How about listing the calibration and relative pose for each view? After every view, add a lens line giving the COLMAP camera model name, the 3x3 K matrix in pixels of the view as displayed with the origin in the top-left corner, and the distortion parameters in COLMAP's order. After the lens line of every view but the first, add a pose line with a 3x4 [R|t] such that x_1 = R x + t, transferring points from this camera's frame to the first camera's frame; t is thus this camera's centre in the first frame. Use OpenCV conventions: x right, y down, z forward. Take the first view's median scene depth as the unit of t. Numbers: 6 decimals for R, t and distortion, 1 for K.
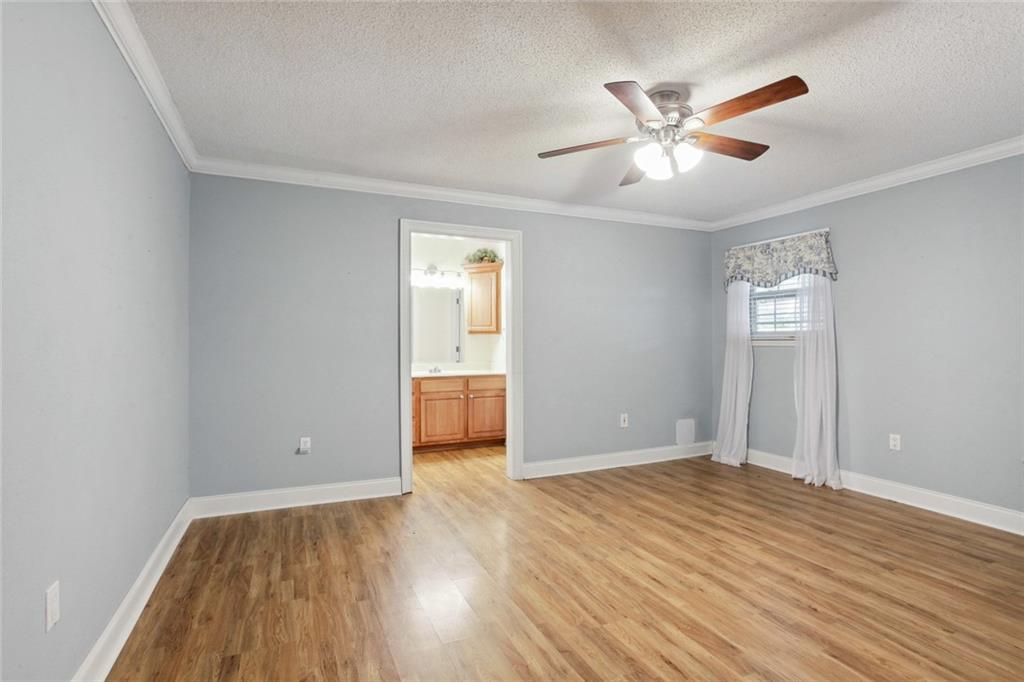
lens RADIAL K [[493.7, 0, 504.6], [0, 493.7, 330.5], [0, 0, 1]] dist [-0.054454, 0.022287]
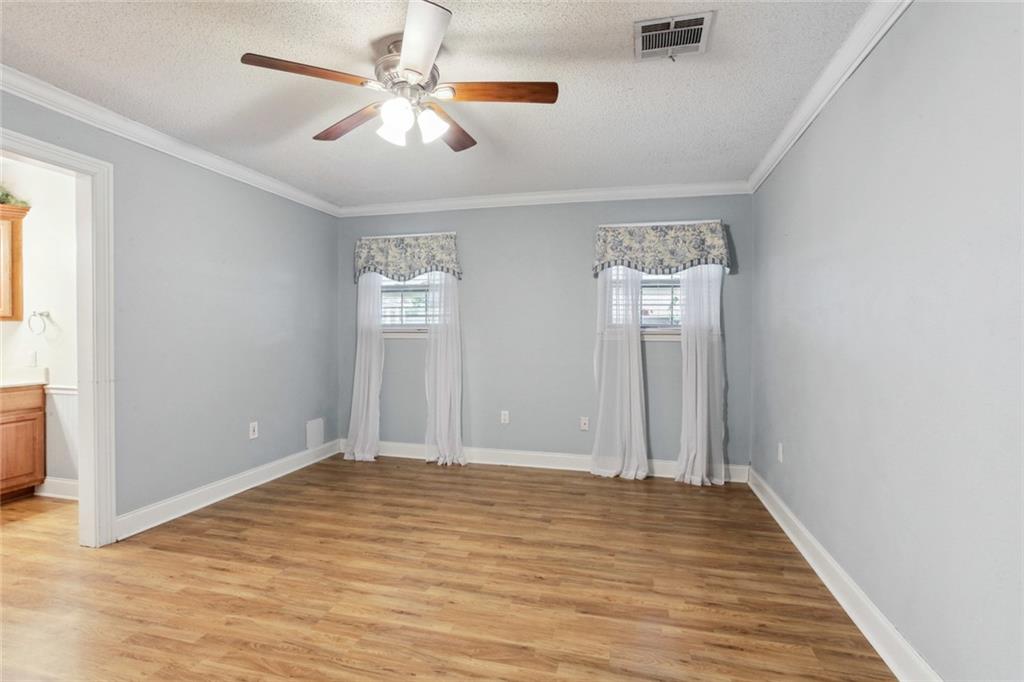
lens RADIAL K [[493.7, 0, 512.0], [0, 493.7, 330.4], [0, 0, 1]] dist [-0.054454, 0.022287]
pose [[0.620510, 0.007647, 0.784161, -0.172528], [-0.019391, 0.999796, 0.005594, 0.006658], [-0.783959, -0.018677, 0.620532, 0.234570]]
